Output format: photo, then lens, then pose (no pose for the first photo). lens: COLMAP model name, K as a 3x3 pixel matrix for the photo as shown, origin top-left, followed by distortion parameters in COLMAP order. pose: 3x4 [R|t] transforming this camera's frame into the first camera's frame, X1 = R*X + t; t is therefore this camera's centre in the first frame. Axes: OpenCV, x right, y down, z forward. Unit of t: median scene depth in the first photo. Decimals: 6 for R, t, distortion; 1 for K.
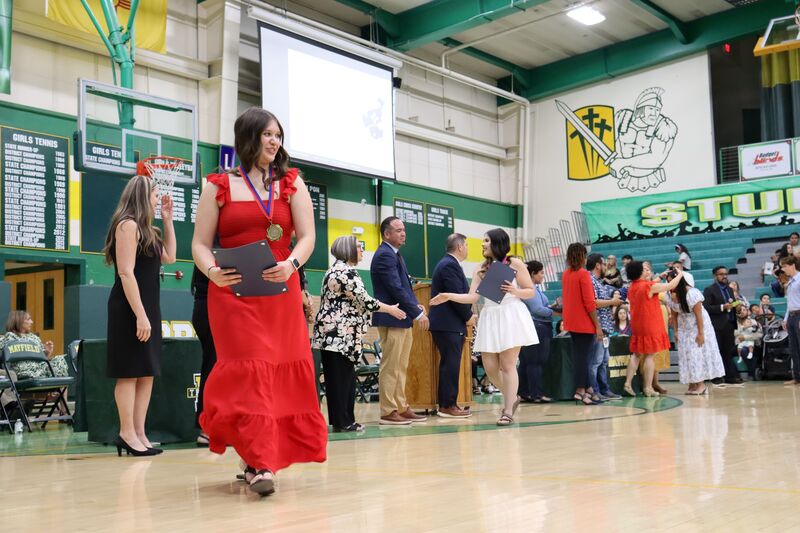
lens RADIAL K [[1047.3, 0, 401.9], [0, 1047.3, 263.8], [0, 0, 1]] dist [0.065814, 0.000000]
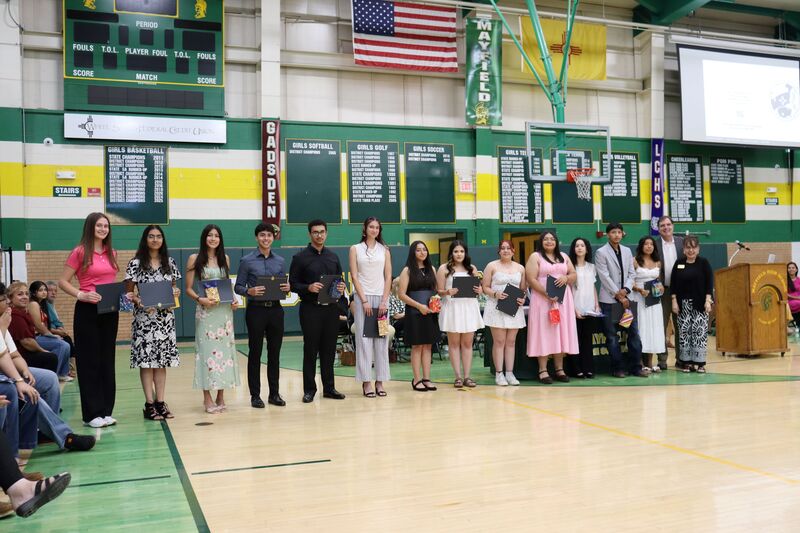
lens RADIAL K [[773.5, 0, 398.7], [0, 773.5, 264.7], [0, 0, 1]] dist [-0.075354, 0.000000]
pose [[0.835987, -0.002570, -0.548743, 0.079459], [0.052671, 0.995748, 0.075579, -0.032275], [0.546216, -0.092086, 0.832567, -0.029016]]
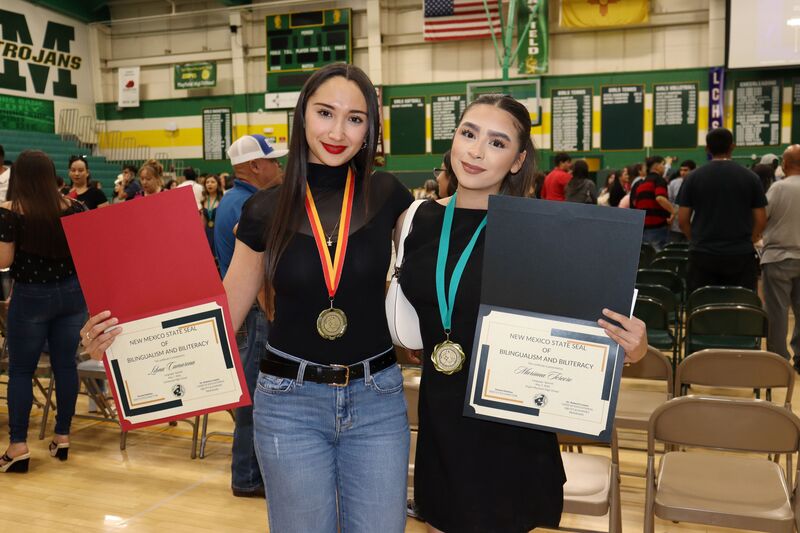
lens RADIAL K [[773.5, 0, 417.8], [0, 773.5, 236.0], [0, 0, 1]] dist [-0.075354, 0.000000]
pose [[0.264430, 0.091066, -0.960096, 0.591073], [0.092554, 0.988540, 0.119255, -0.035597], [0.959953, -0.120396, 0.252972, 0.247709]]
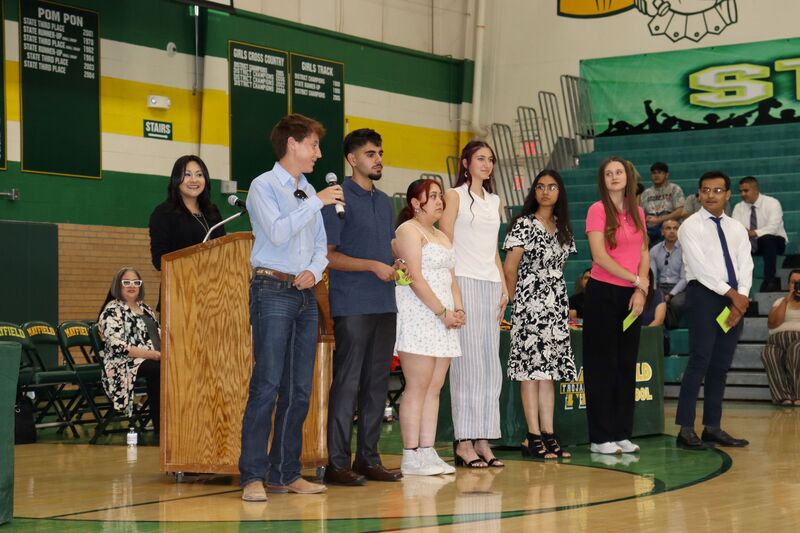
lens RADIAL K [[1868.8, 0, 394.0], [0, 1868.8, 266.4], [0, 0, 1]] dist [0.436582, 0.000000]
pose [[0.997531, 0.022772, 0.066440, 0.014082], [-0.026863, 0.997755, 0.061353, -0.009765], [-0.064894, -0.062986, 0.995902, 0.031270]]
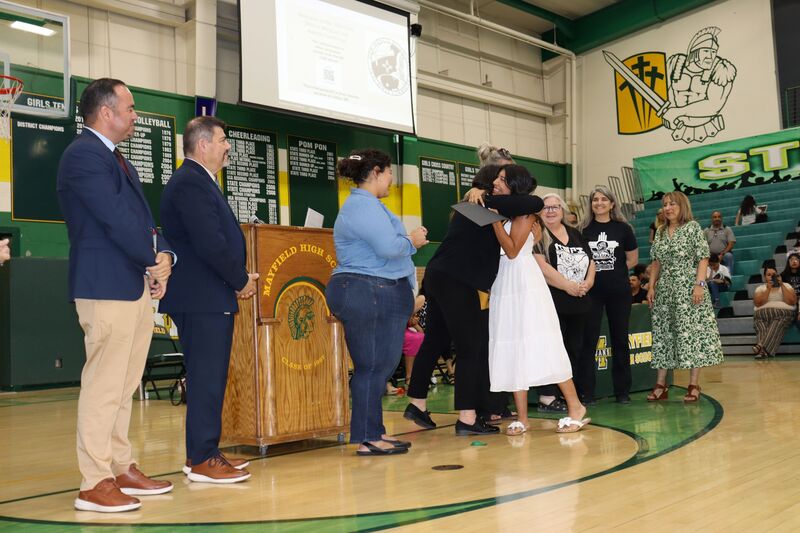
lens RADIAL K [[879.6, 0, 402.2], [0, 879.6, 259.8], [0, 0, 1]] dist [-0.004206, 0.000000]
pose [[0.991866, -0.027775, -0.124222, 0.069234], [0.030346, 0.999362, 0.018848, 0.012534], [0.123619, -0.022464, 0.992075, 0.220191]]
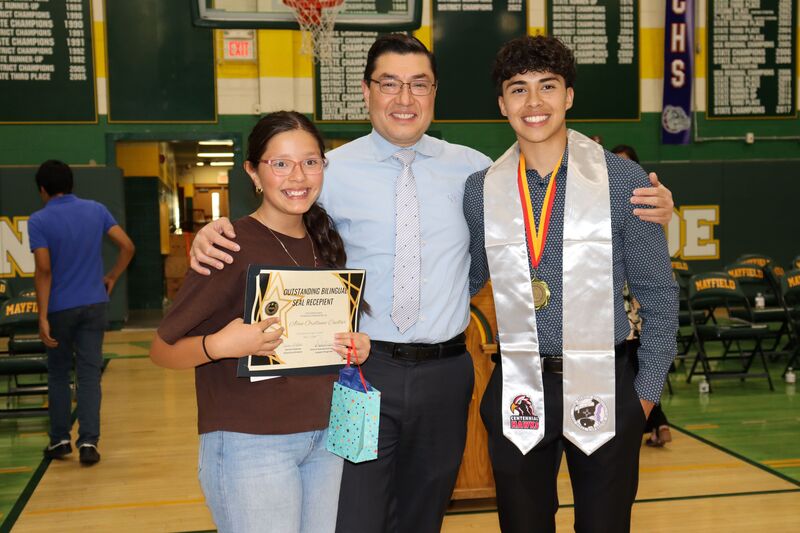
lens RADIAL K [[1047.3, 0, 414.4], [0, 1047.3, 288.7], [0, 0, 1]] dist [0.065814, 0.000000]
pose [[0.725837, 0.053520, -0.685782, 0.141285], [0.065016, 0.987167, 0.145854, -0.002340], [0.684787, -0.150453, 0.713043, 0.298706]]
